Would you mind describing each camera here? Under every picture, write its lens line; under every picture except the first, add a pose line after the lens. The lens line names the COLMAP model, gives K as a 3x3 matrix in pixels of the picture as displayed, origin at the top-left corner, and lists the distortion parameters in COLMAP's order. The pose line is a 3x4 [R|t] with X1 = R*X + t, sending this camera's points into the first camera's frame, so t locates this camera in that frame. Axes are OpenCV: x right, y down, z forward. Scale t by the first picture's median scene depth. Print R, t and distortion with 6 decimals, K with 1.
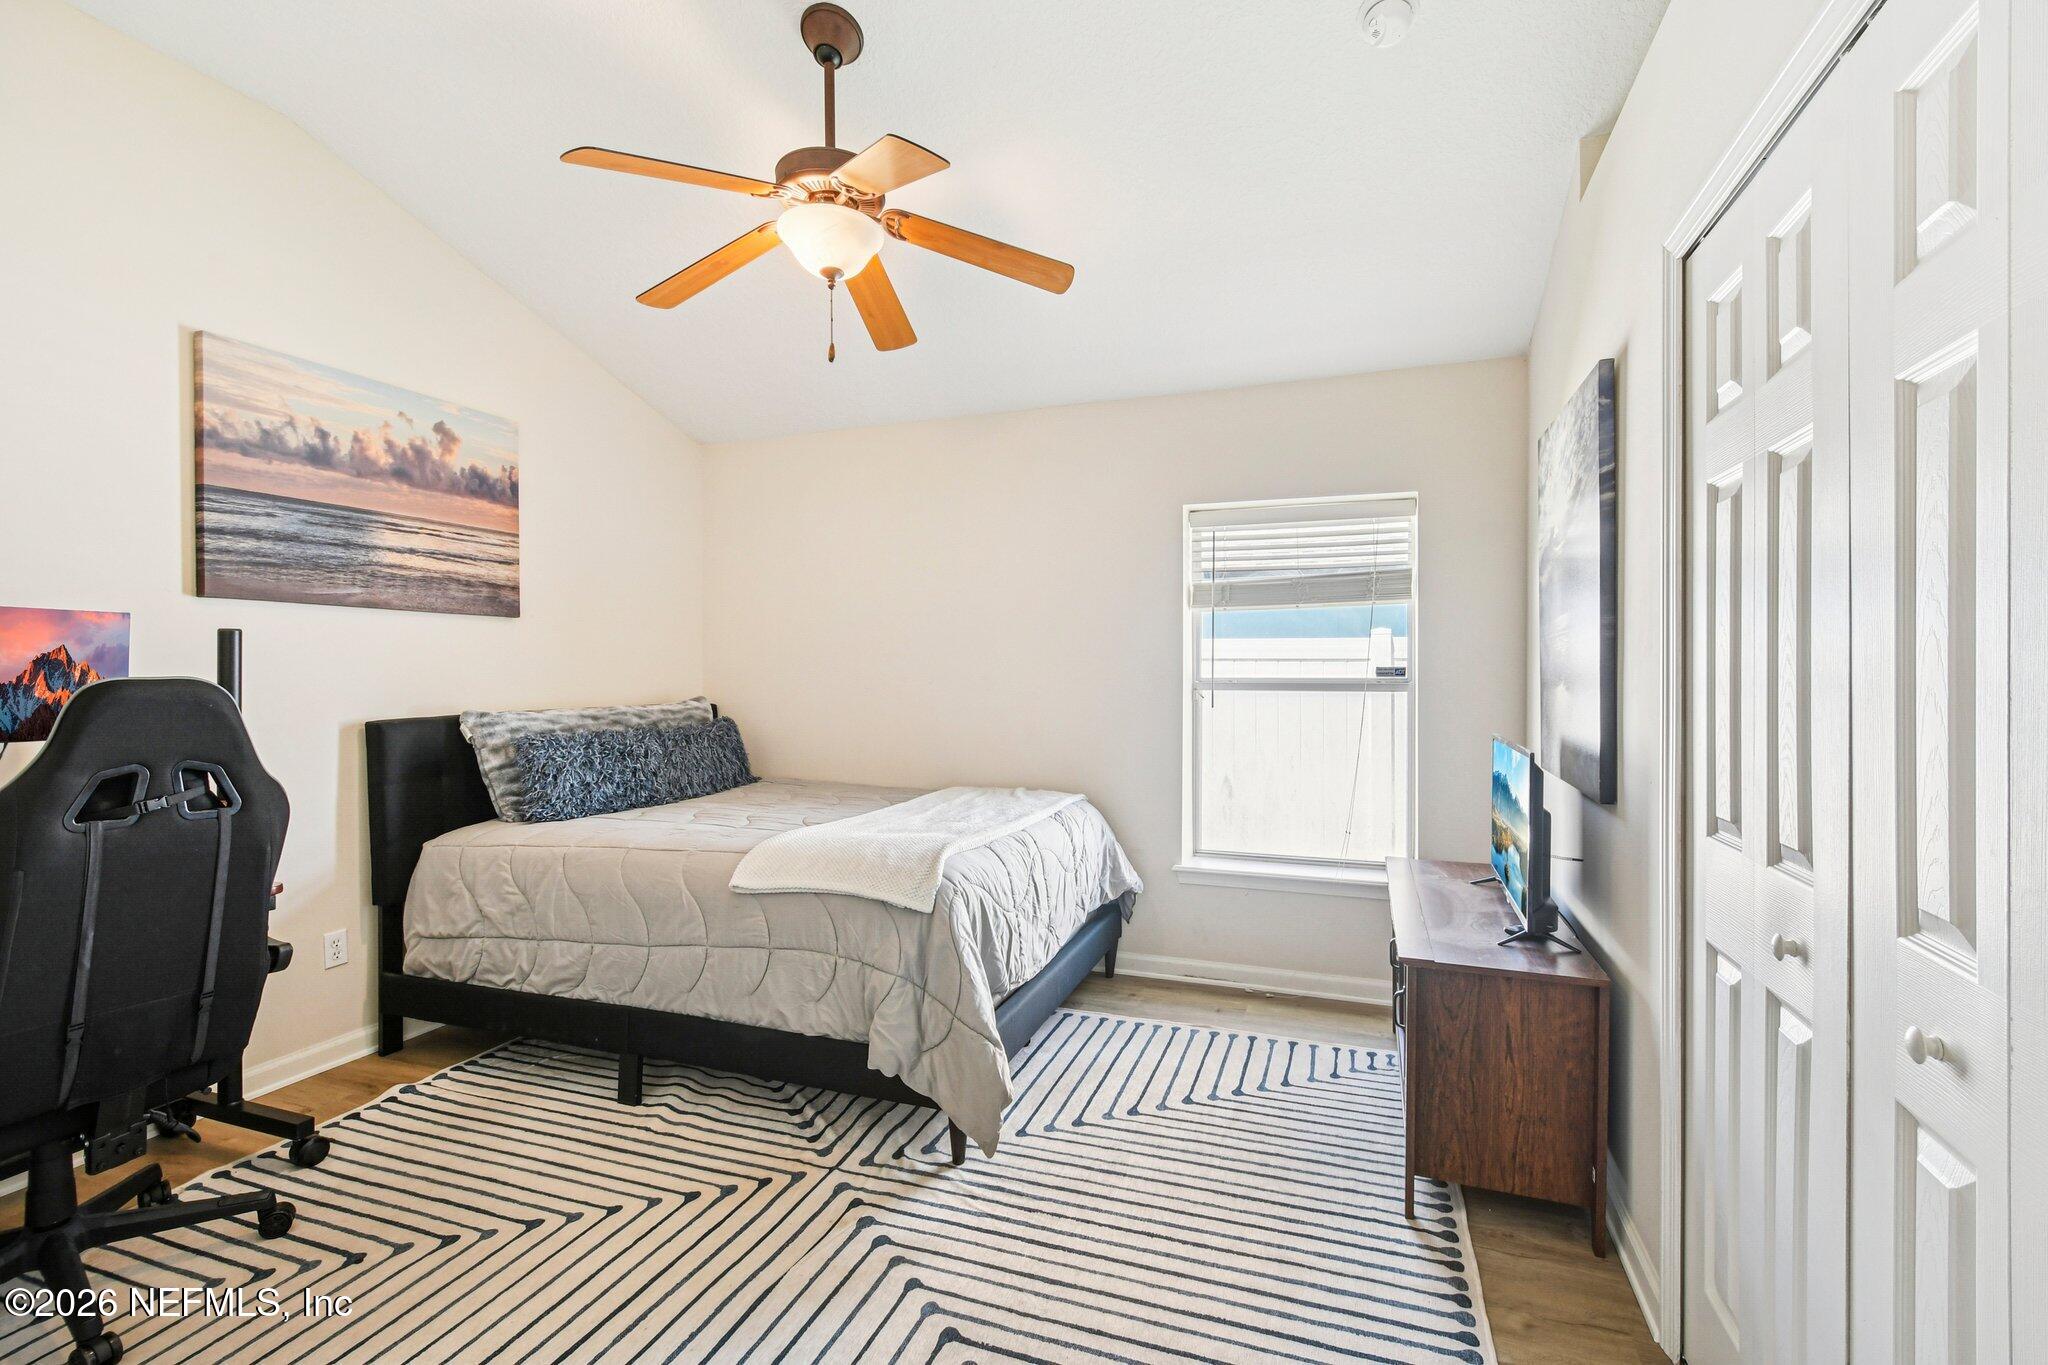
lens RADIAL K [[891.4, 0, 1052.9], [0, 891.4, 680.7], [0, 0, 1]] dist [0.007729, -0.008726]
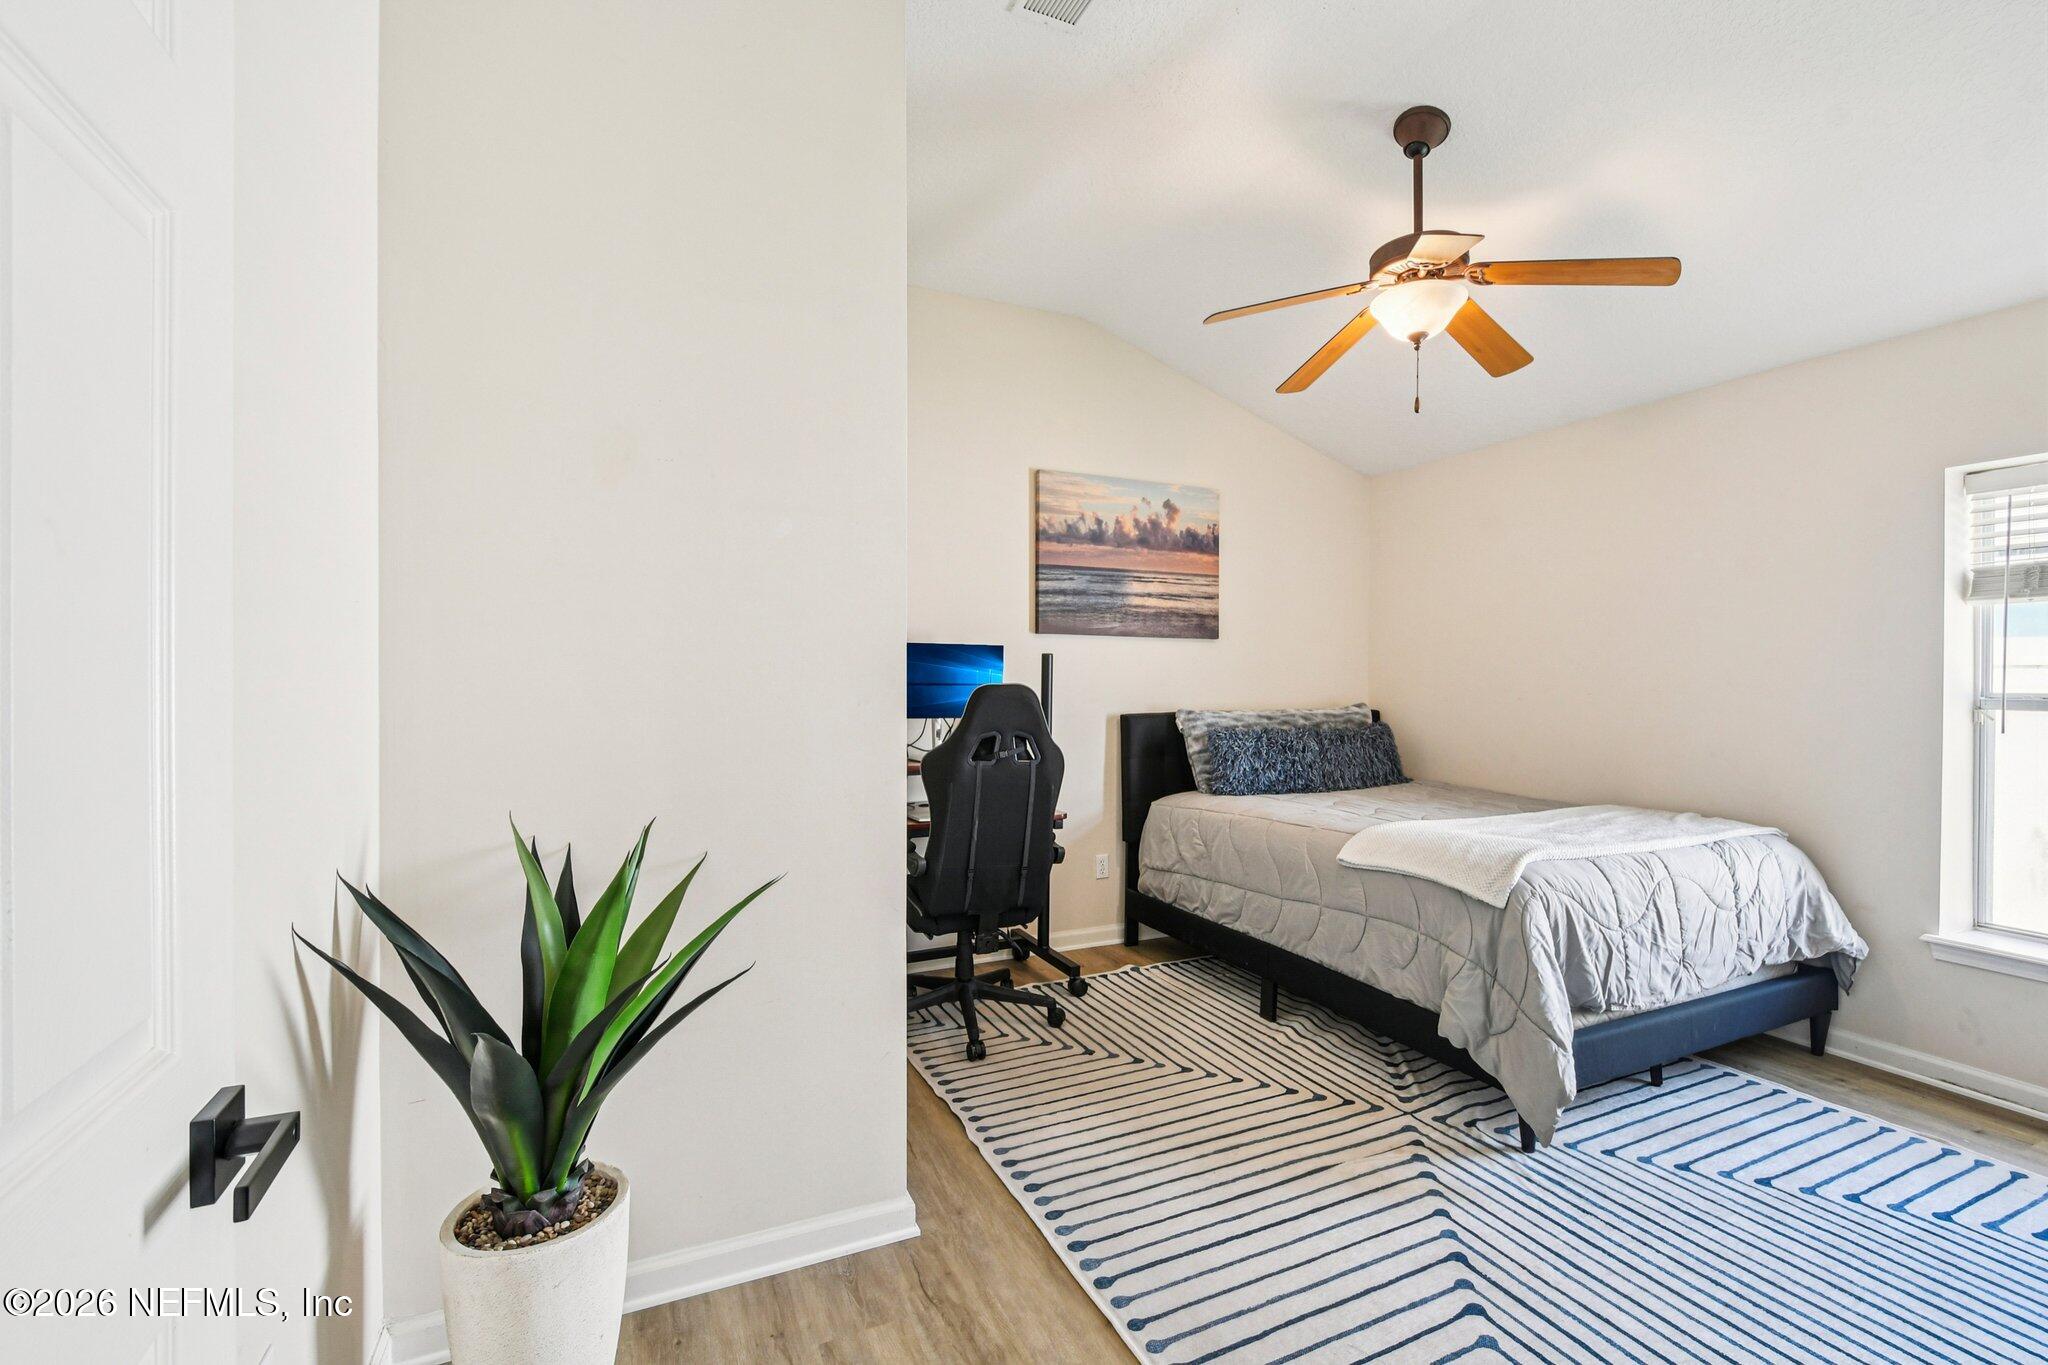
lens RADIAL K [[896.9, 0, 1049.2], [0, 896.9, 681.9], [0, 0, 1]] dist [0.006312, -0.005257]
pose [[0.704398, 0.006539, -0.709775, 0.213060], [-0.011933, 0.999925, -0.002631, -0.002189], [0.709705, 0.010323, 0.704424, -0.131085]]
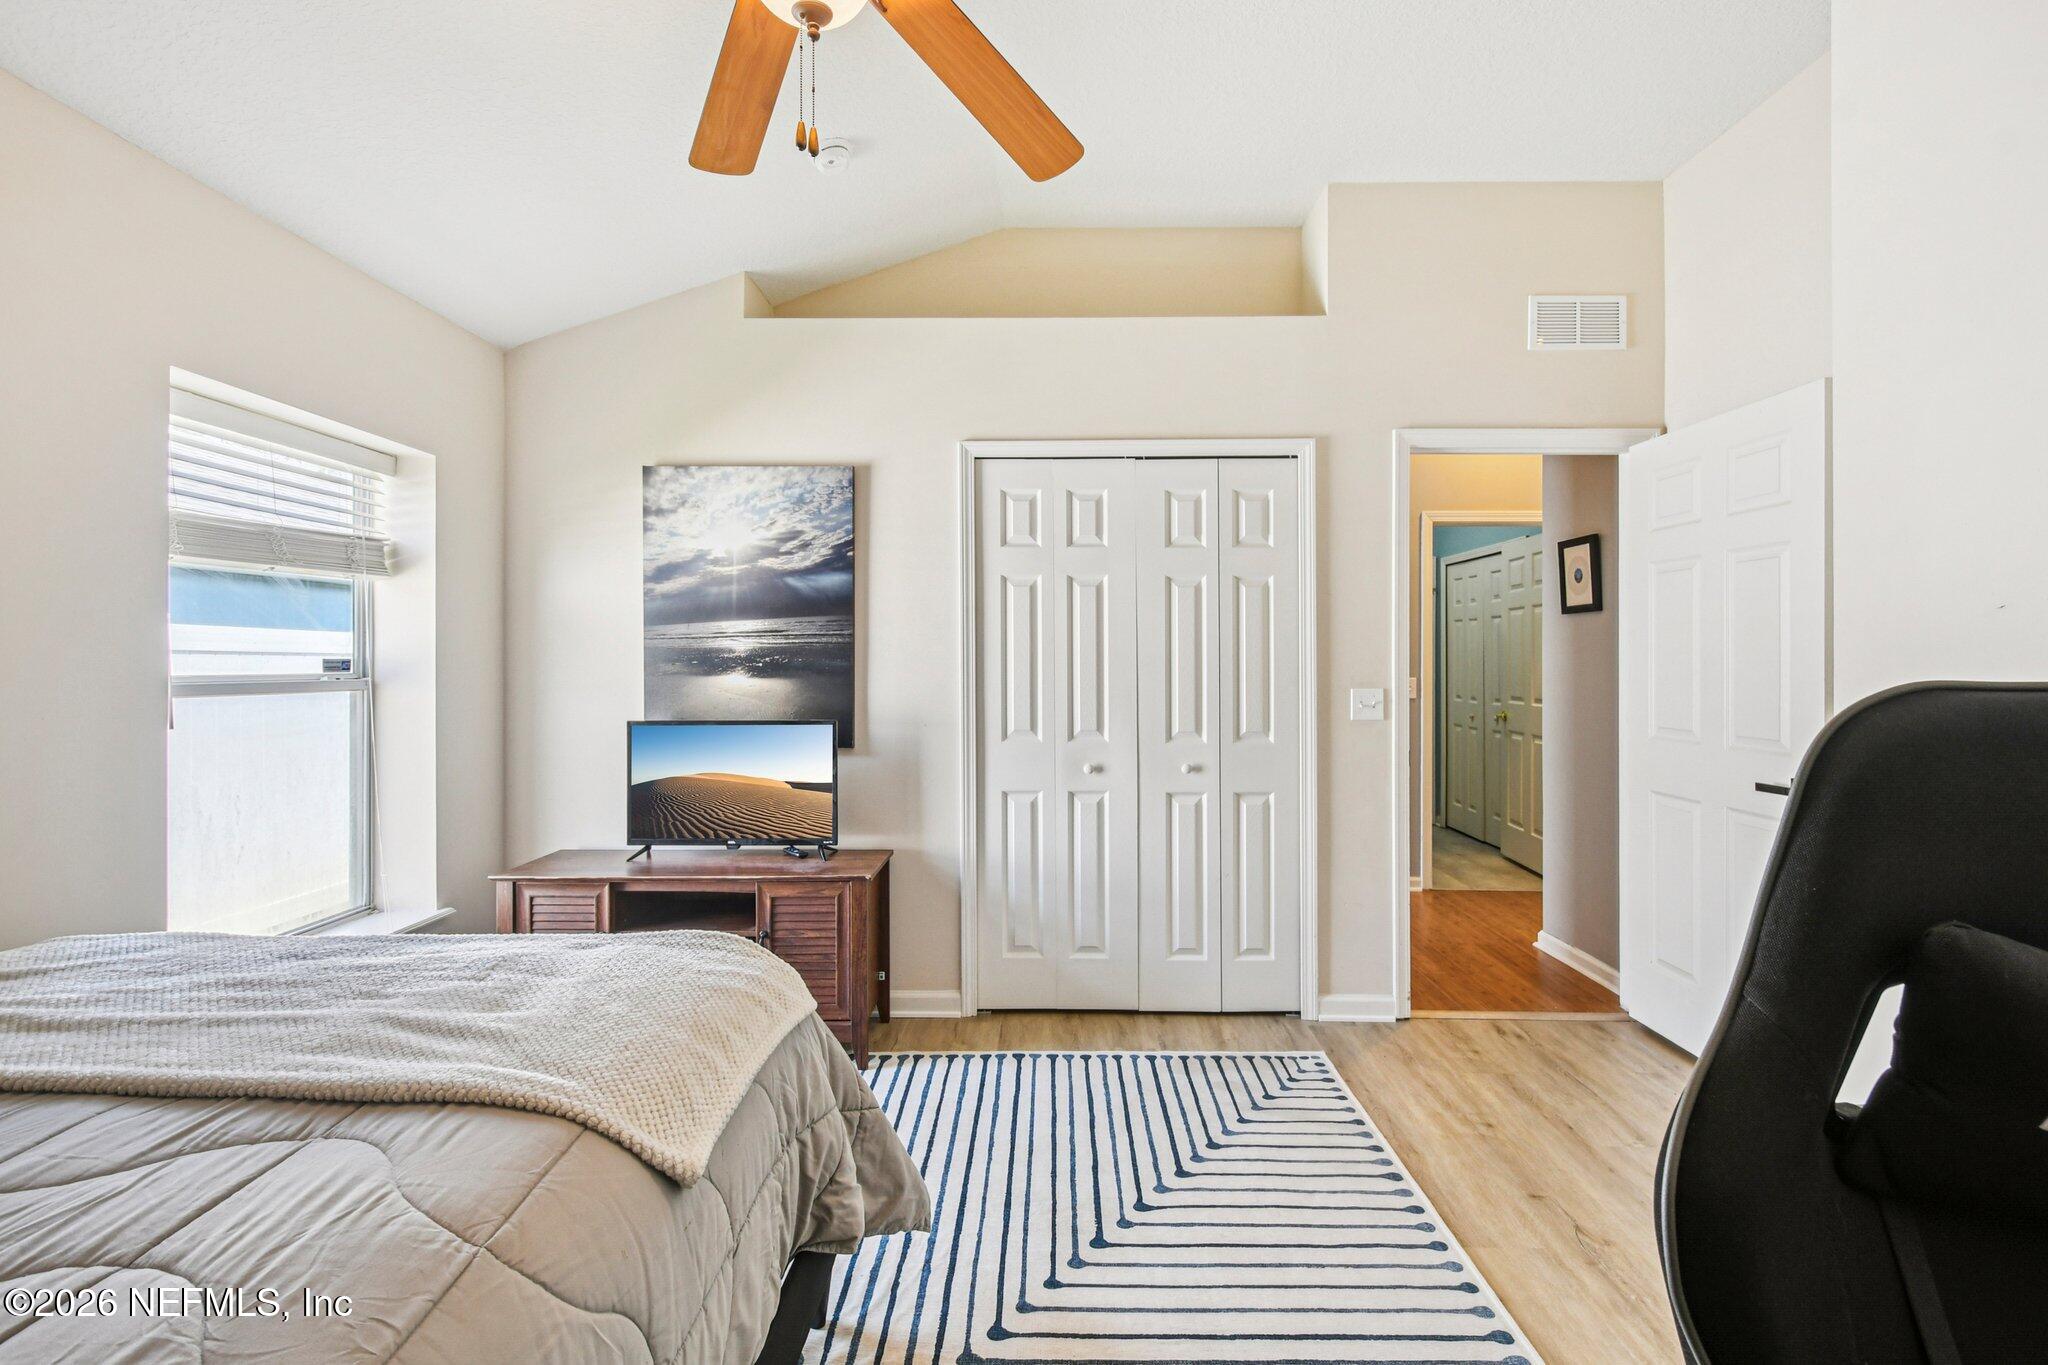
lens RADIAL K [[891.4, 0, 1052.9], [0, 891.4, 680.7], [0, 0, 1]] dist [0.007729, -0.008726]
pose [[-0.324297, -0.017190, 0.945799, -0.748722], [0.011912, 0.999681, 0.022253, -0.008859], [-0.945880, 0.018483, -0.323989, 0.906365]]
